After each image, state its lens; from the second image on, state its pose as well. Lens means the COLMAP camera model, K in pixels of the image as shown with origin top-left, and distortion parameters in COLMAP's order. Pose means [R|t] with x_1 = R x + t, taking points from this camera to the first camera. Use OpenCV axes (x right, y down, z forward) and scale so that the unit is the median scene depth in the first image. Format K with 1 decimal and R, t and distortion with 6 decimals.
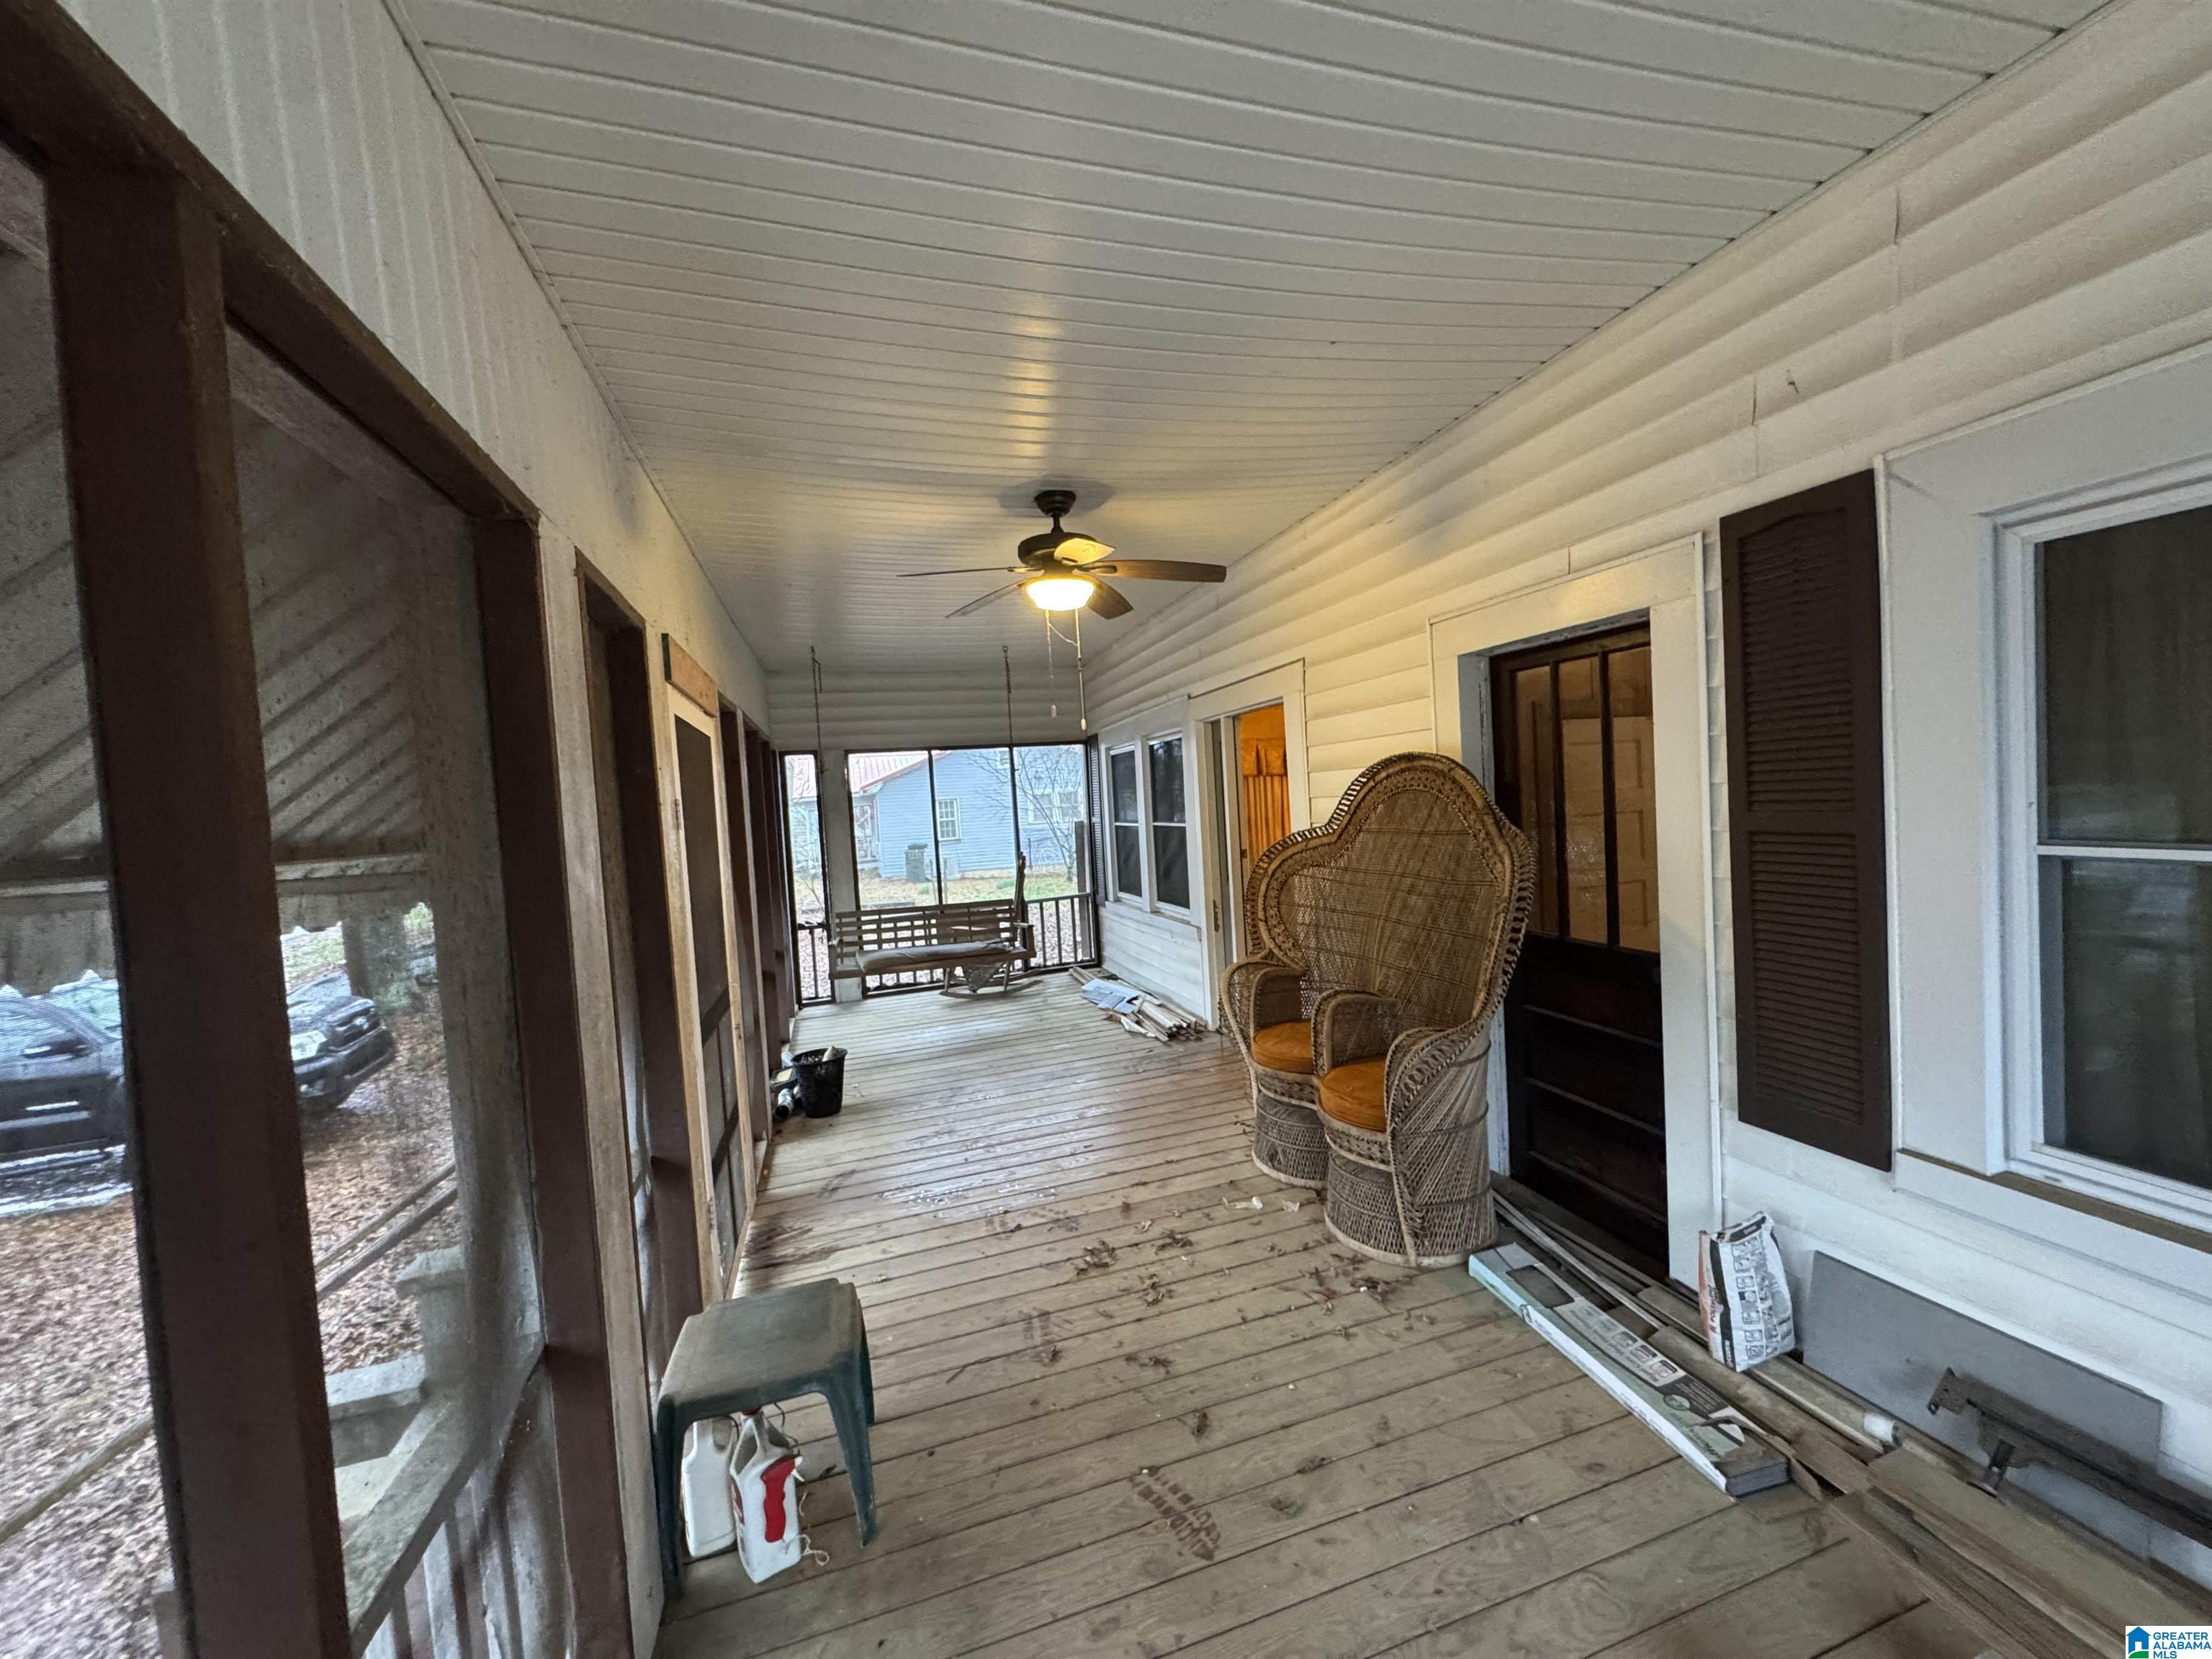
lens RADIAL K [[882.8, 0, 1106.0], [0, 882.8, 829.5], [0, 0, 1]] dist [-0.006149, -0.000746]
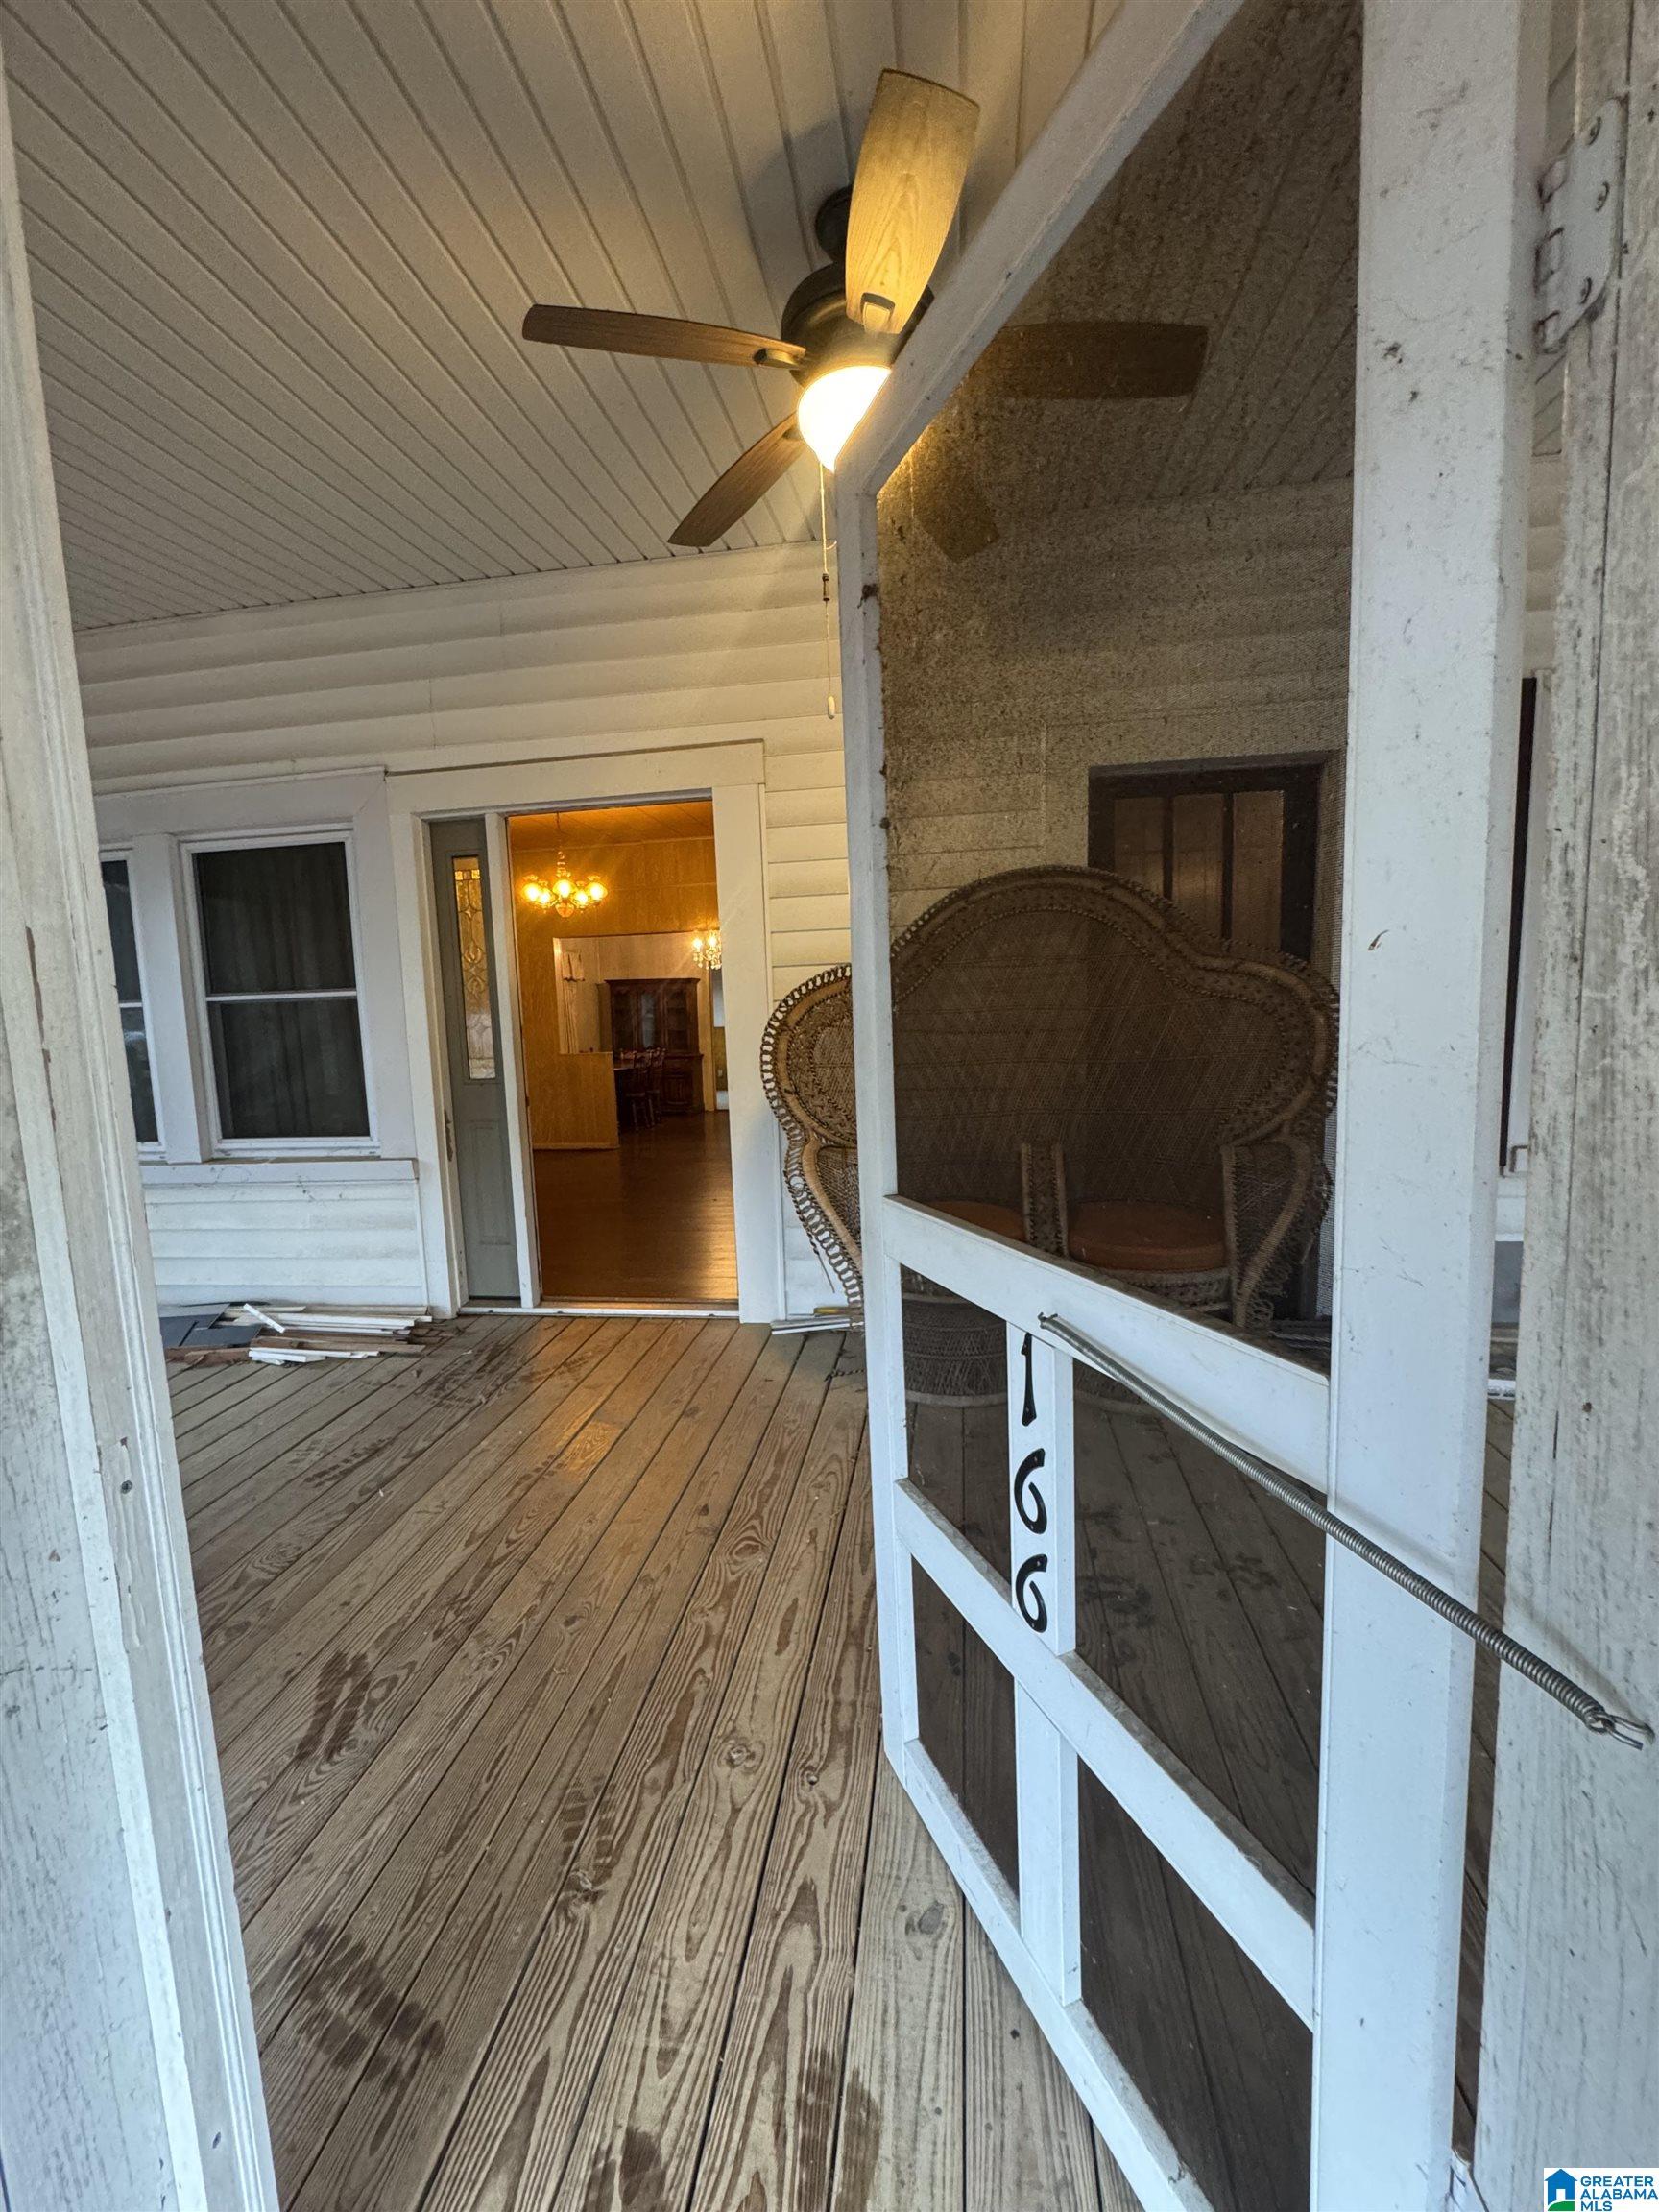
lens RADIAL K [[912.5, 0, 829.5], [0, 912.5, 1106.0], [0, 0, 1]] dist [-0.002090, -0.000365]
pose [[0.433042, -0.060507, 0.899341, -0.628350], [0.043293, 0.997989, 0.046298, 0.107548], [-0.900333, 0.018886, 0.434791, 0.867980]]
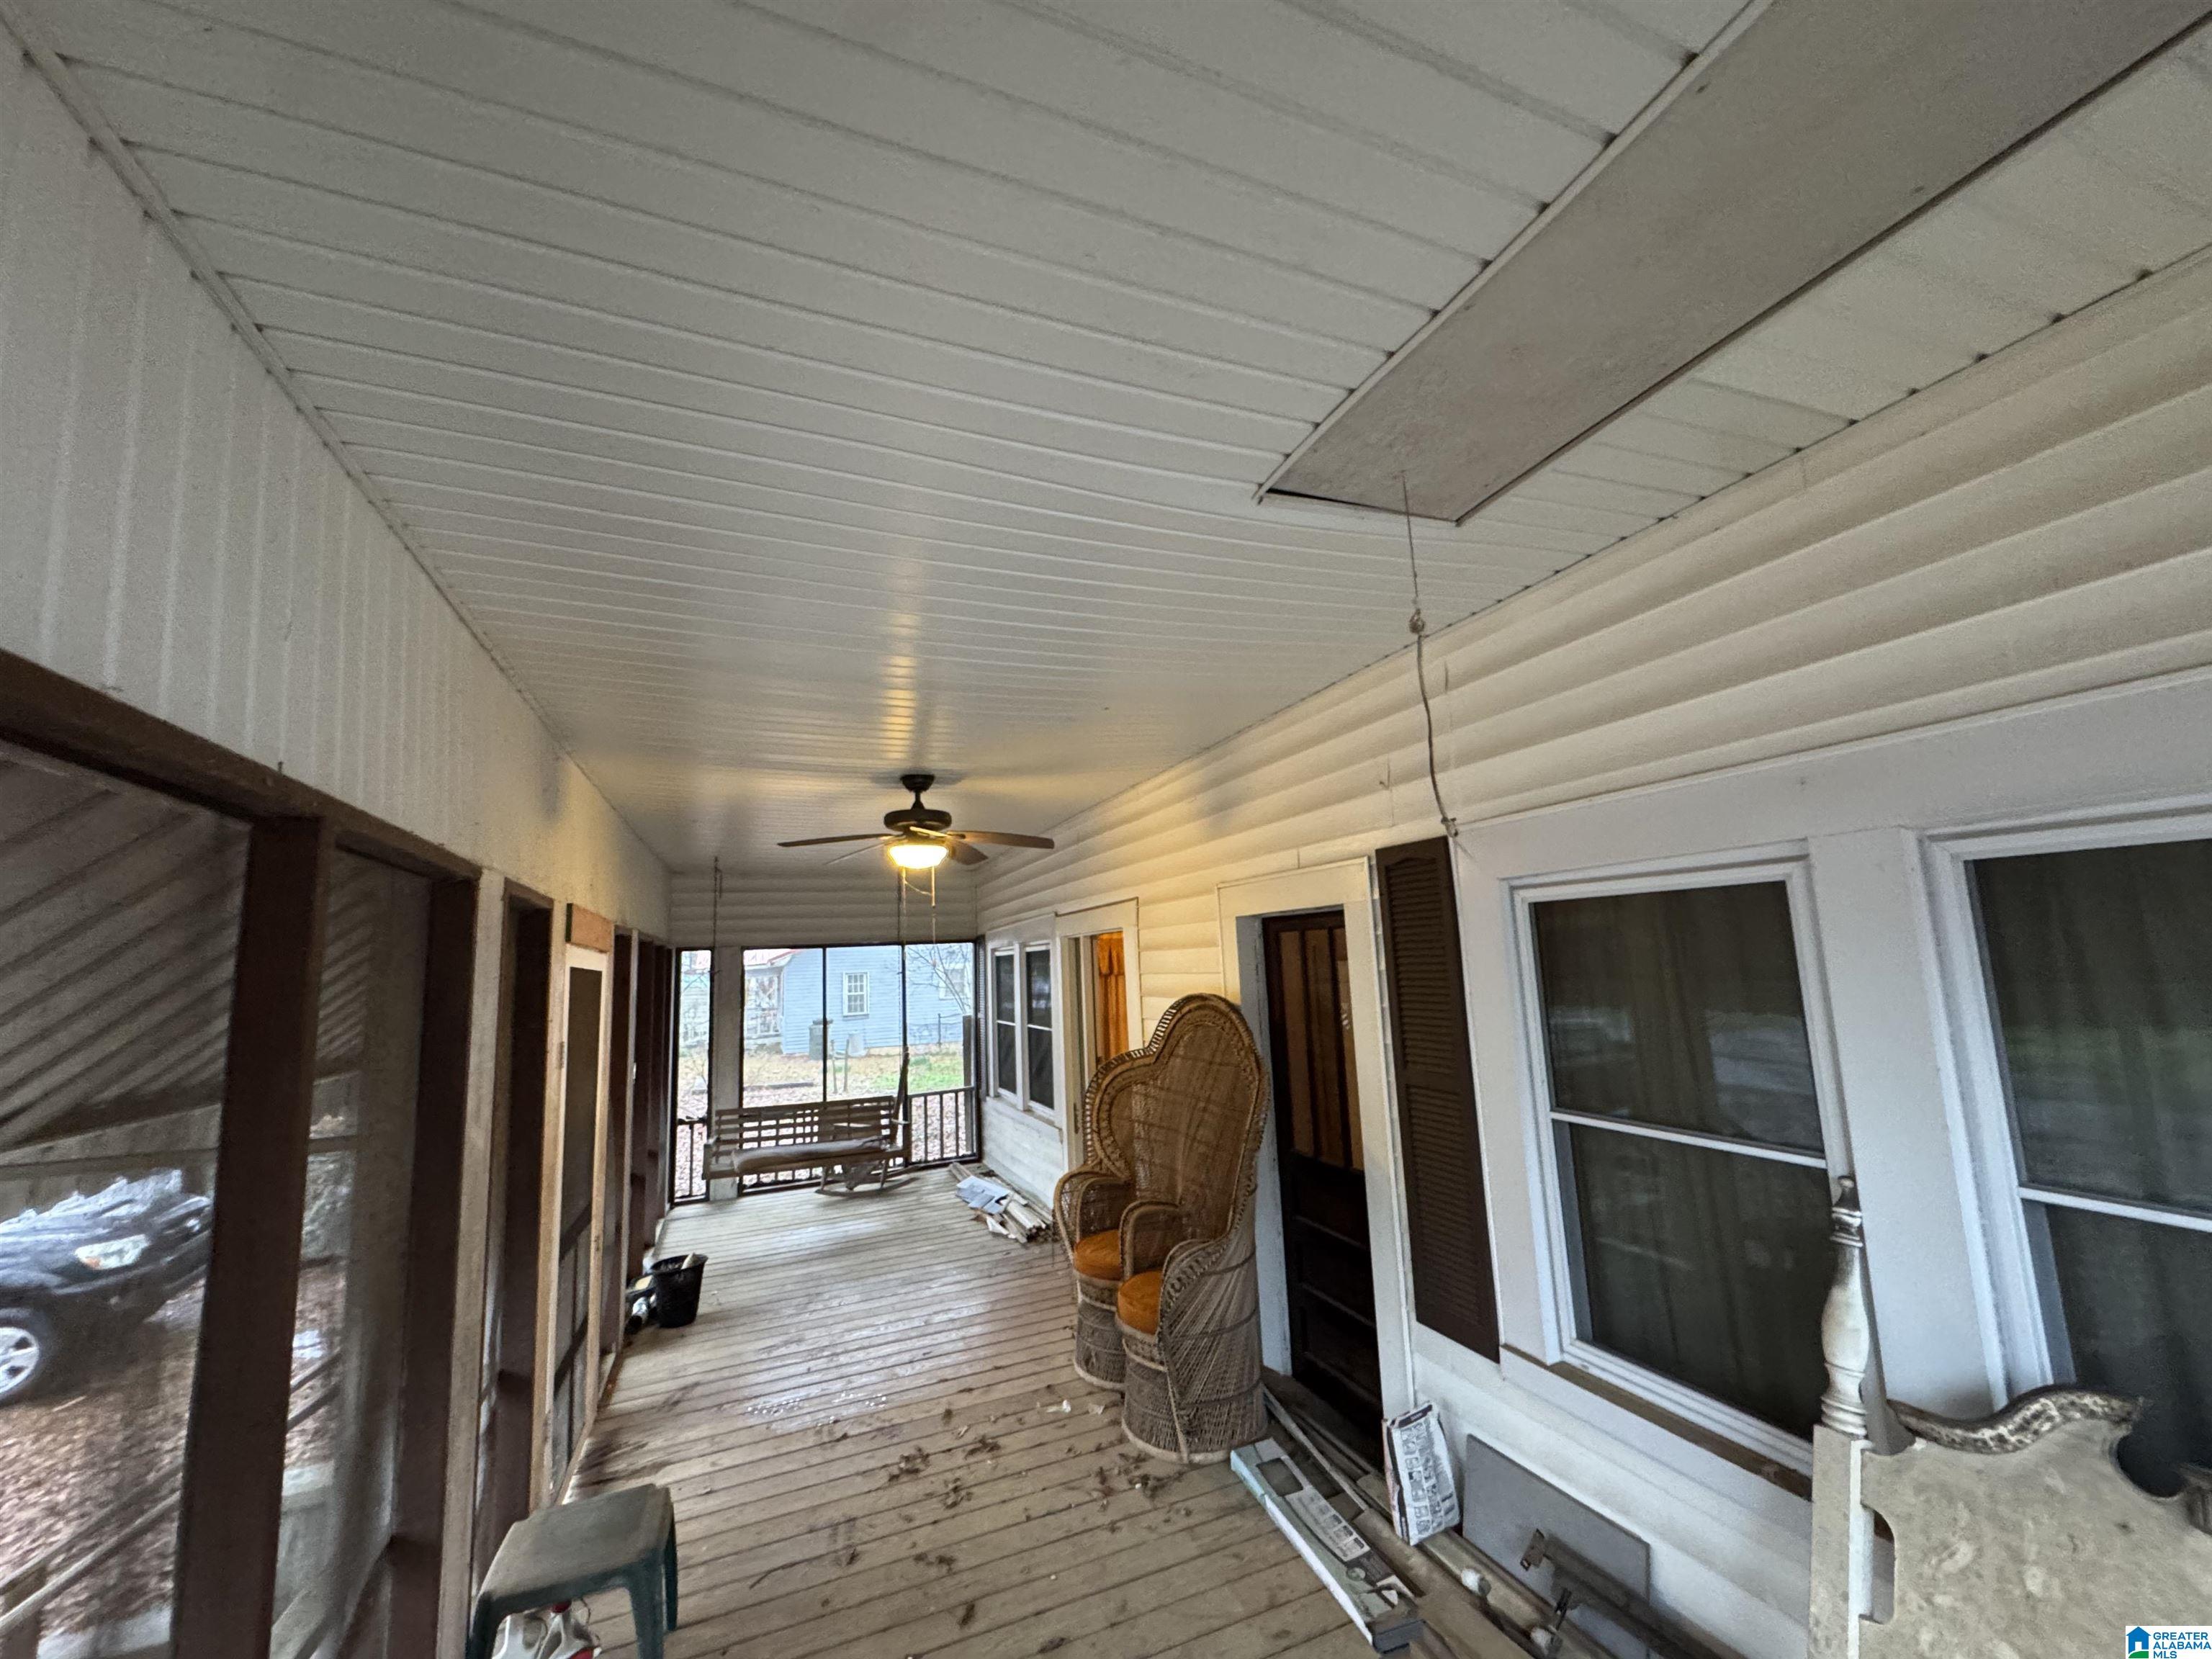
lens RADIAL K [[882.8, 0, 1106.0], [0, 882.8, 829.5], [0, 0, 1]] dist [-0.006149, -0.000746]
pose [[0.996096, 0.029326, 0.083257, 0.112147], [-0.013019, 0.981694, -0.190022, -0.081518], [-0.087306, 0.188196, 0.978243, -0.231087]]
